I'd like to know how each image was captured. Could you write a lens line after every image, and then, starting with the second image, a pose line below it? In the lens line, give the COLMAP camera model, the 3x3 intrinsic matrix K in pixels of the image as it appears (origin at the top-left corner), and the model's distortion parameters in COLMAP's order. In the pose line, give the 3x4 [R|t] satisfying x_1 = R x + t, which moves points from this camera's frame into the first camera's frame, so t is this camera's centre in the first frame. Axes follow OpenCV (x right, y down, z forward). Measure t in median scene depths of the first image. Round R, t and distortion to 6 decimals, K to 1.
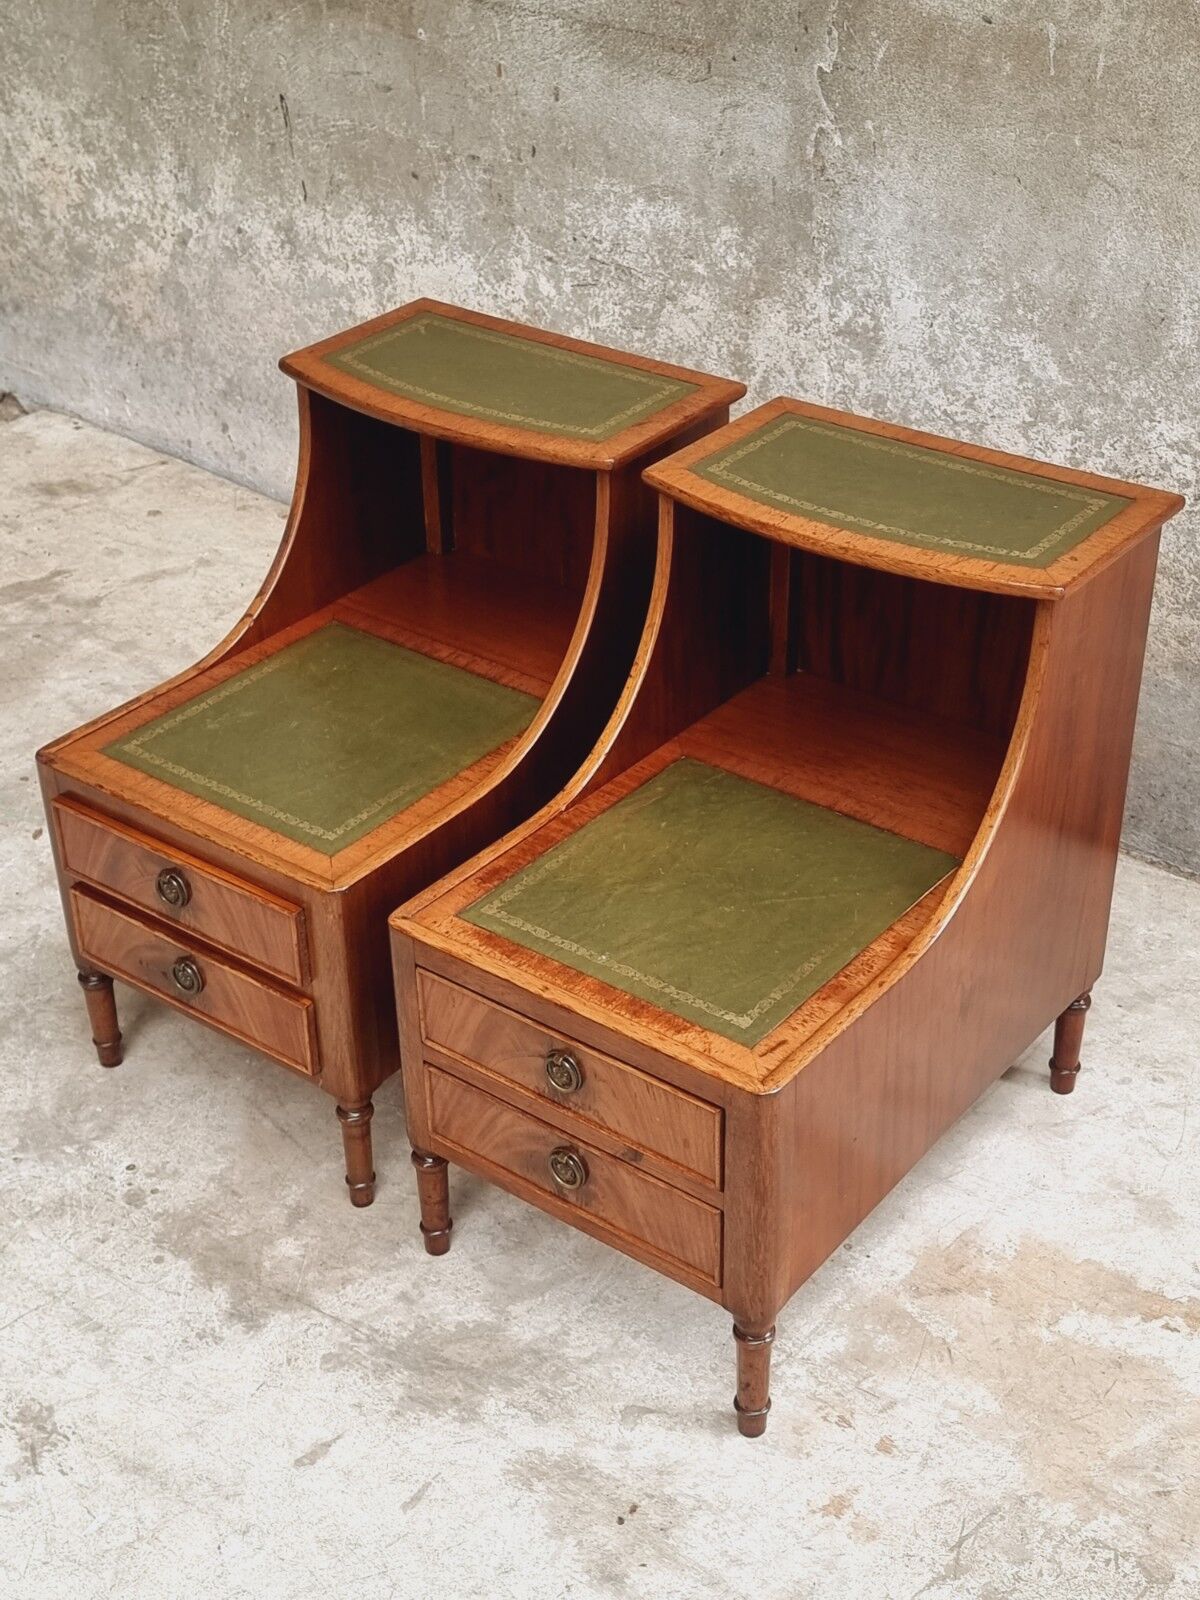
lens RADIAL K [[2148.6, 0, 612.0], [0, 2148.6, 815.6], [0, 0, 1]] dist [0.071886, 0.000000]
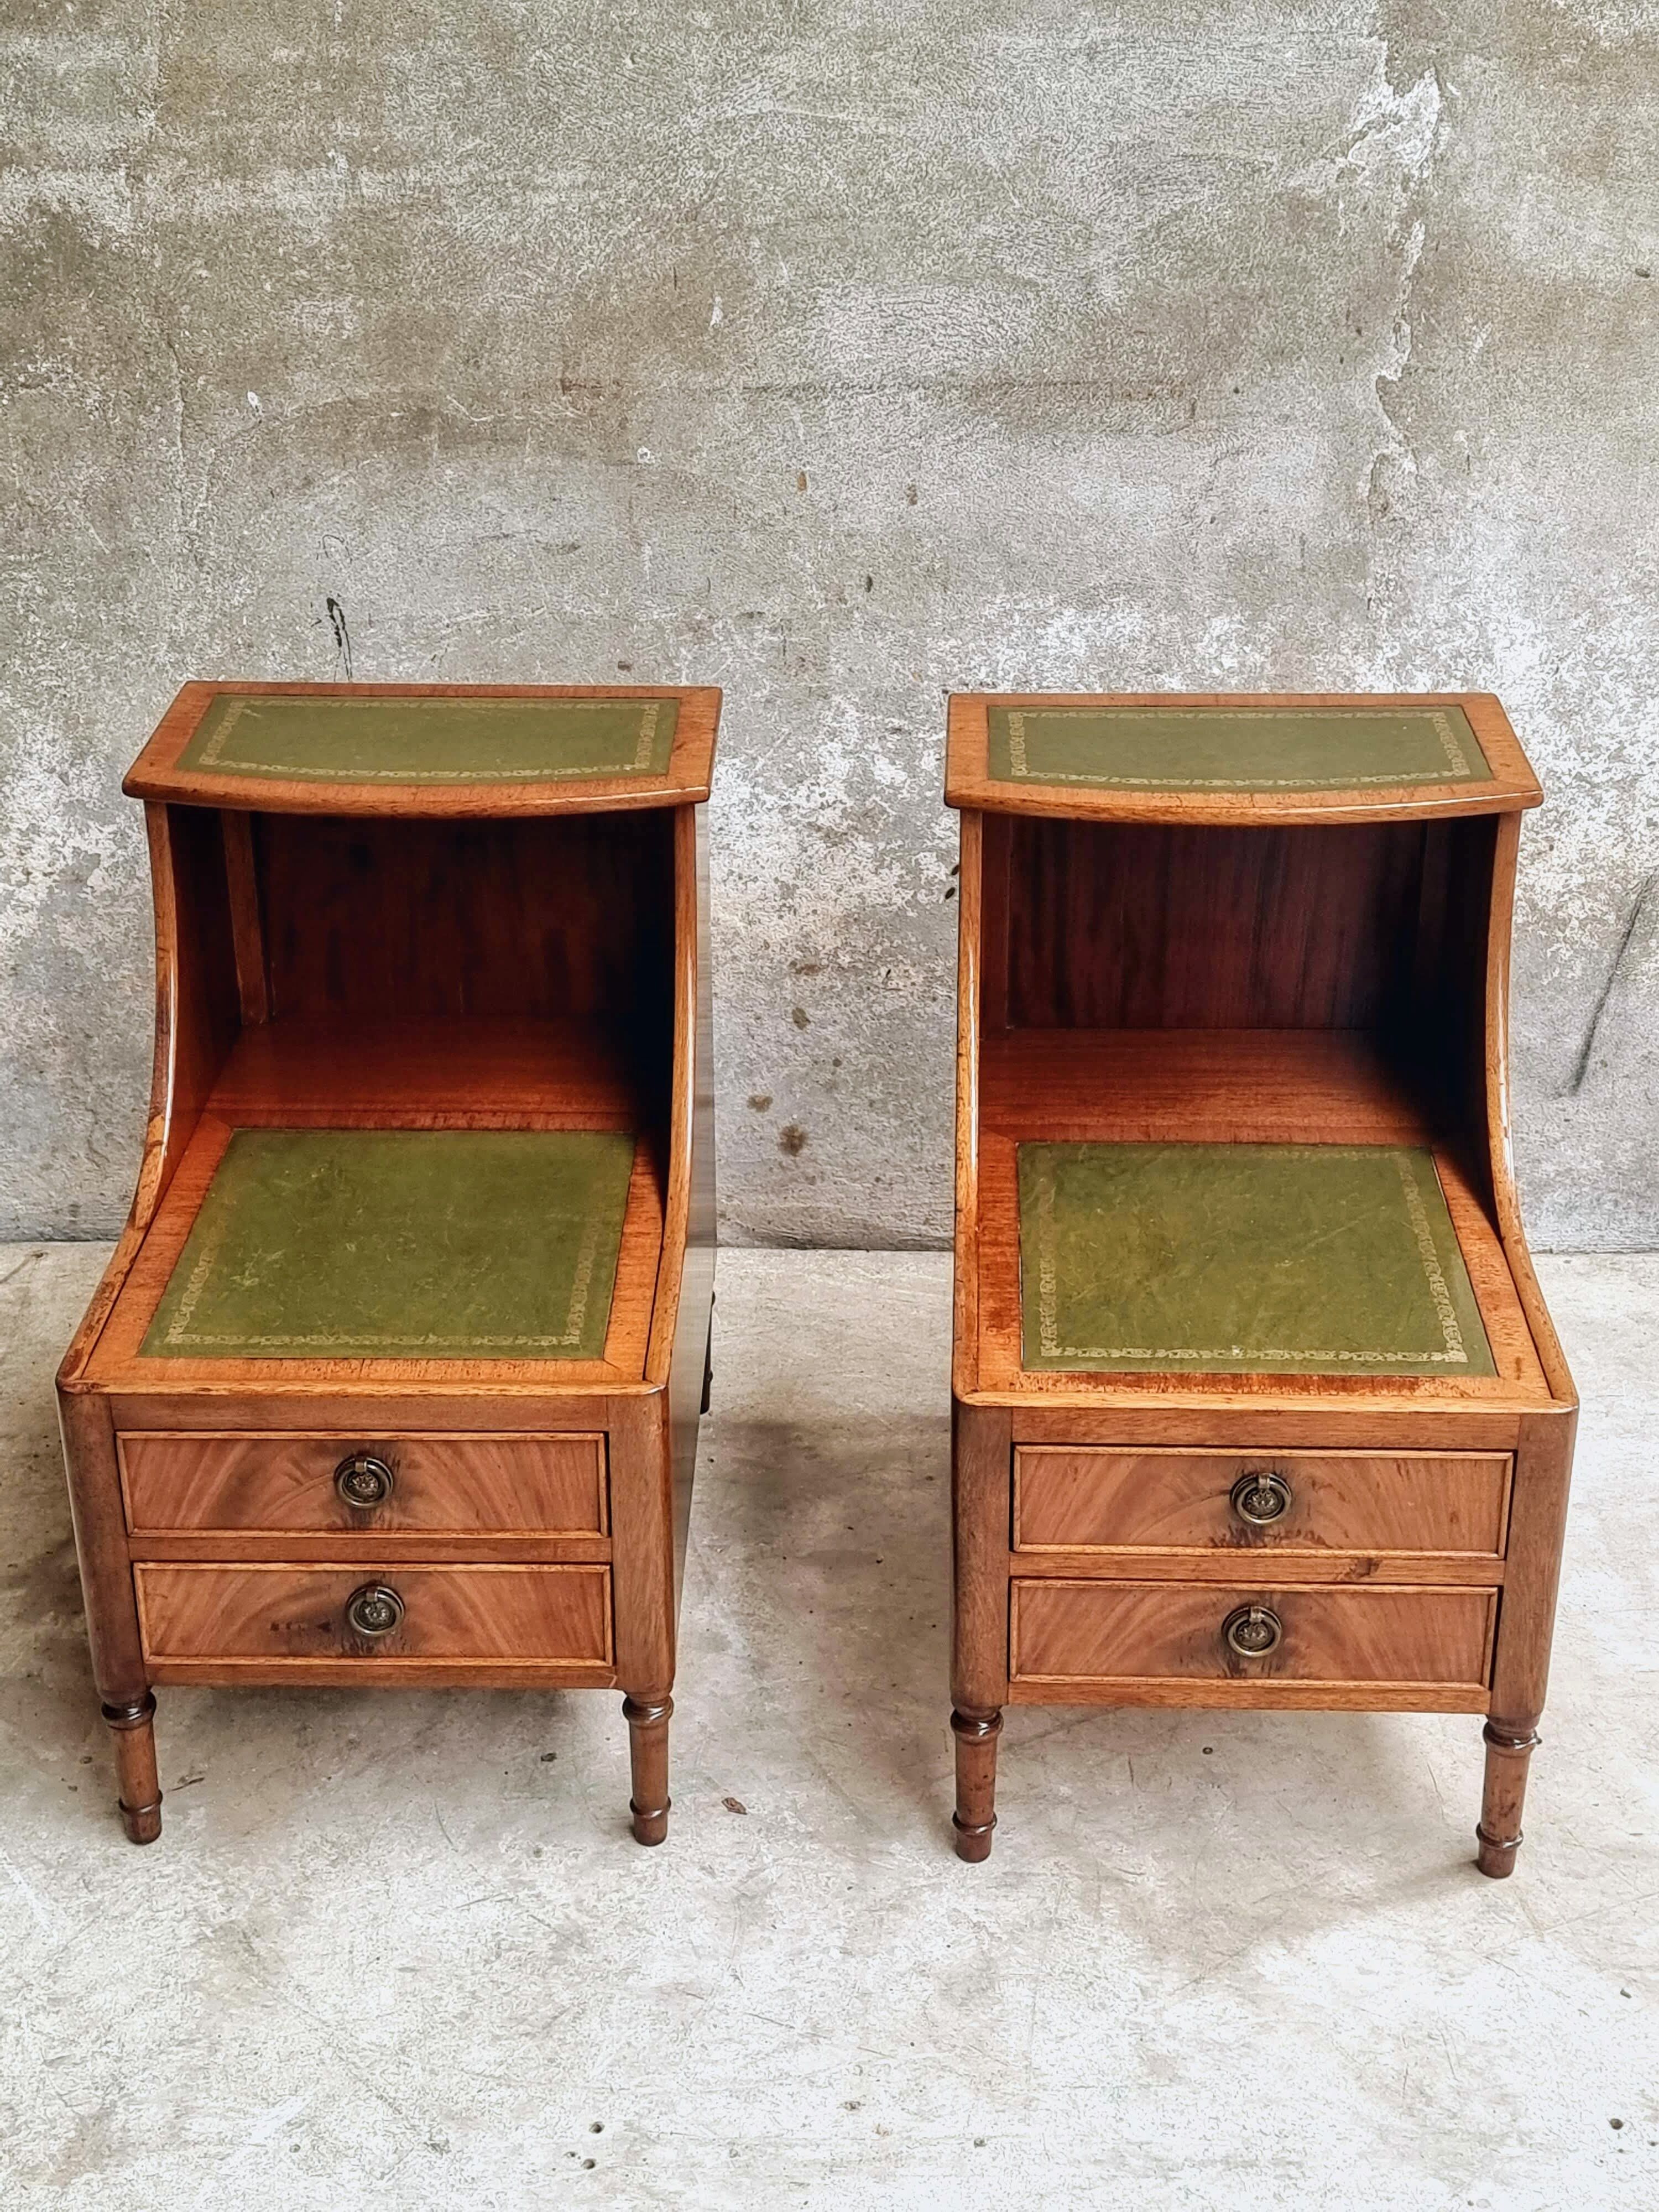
lens RADIAL K [[2987.9, 0, 827.7], [0, 2987.9, 1133.8], [0, 0, 1]] dist [0.097321, 0.000000]
pose [[0.767234, -0.286789, 0.573675, -0.717886], [0.357095, 0.934007, -0.010655, -0.155307], [-0.532761, 0.213031, 0.819013, 0.297578]]
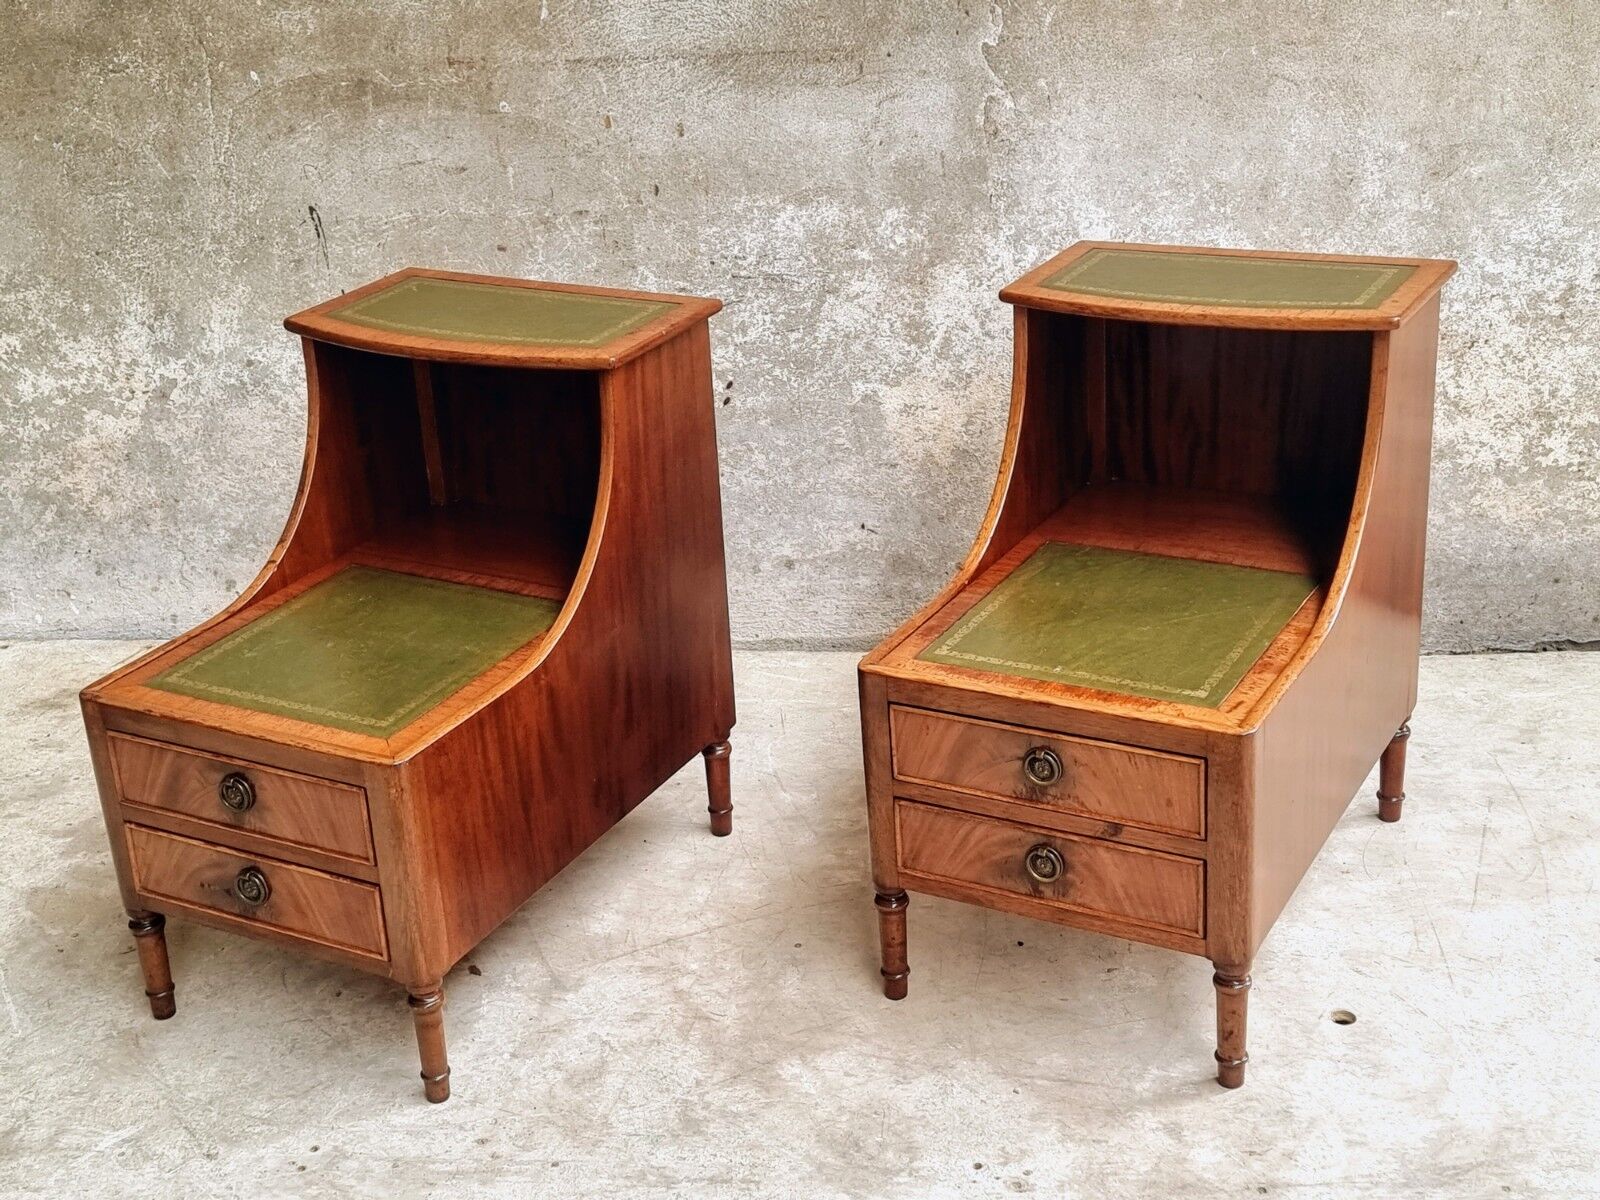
lens RADIAL K [[2148.6, 0, 789.8], [0, 2148.6, 604.6], [0, 0, 1]] dist [0.071886, 0.000000]
pose [[0.836240, -0.252931, 0.486548, -0.595341], [0.342354, 0.933918, -0.102915, 0.004951], [-0.428365, 0.252633, 0.867571, 0.148805]]
